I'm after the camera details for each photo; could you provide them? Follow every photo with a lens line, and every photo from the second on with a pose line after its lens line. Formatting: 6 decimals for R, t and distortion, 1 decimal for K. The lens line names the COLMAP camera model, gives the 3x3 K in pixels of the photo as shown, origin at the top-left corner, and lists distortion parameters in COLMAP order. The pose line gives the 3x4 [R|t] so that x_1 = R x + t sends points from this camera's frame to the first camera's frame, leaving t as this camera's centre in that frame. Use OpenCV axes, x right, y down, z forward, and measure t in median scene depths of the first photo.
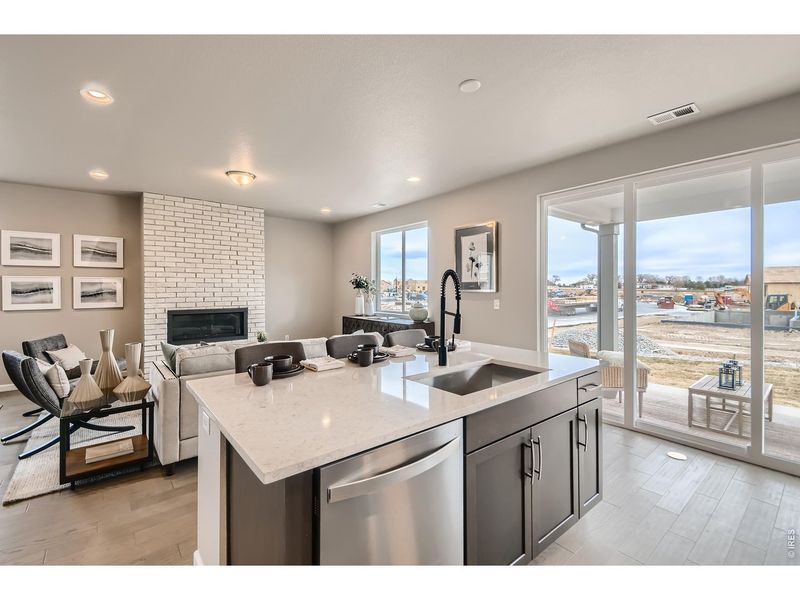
lens RADIAL K [[351.3, 0, 396.0], [0, 351.3, 290.4], [0, 0, 1]] dist [0.023000, -0.008873]
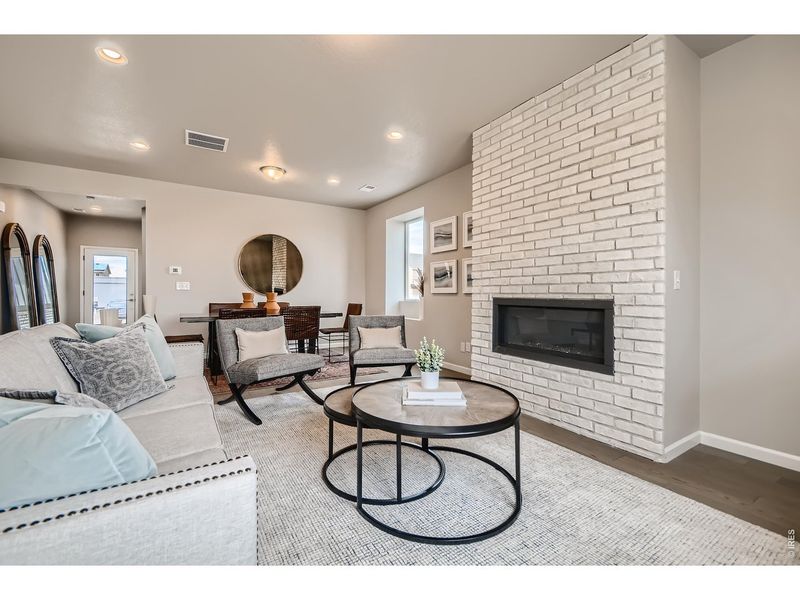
lens RADIAL K [[351.3, 0, 402.7], [0, 351.3, 294.5], [0, 0, 1]] dist [0.023000, -0.008873]
pose [[-0.128009, 0.001100, -0.991772, 0.019042], [-0.013226, 0.999909, 0.002816, 0.051954], [0.991685, 0.013478, -0.127983, 0.932255]]
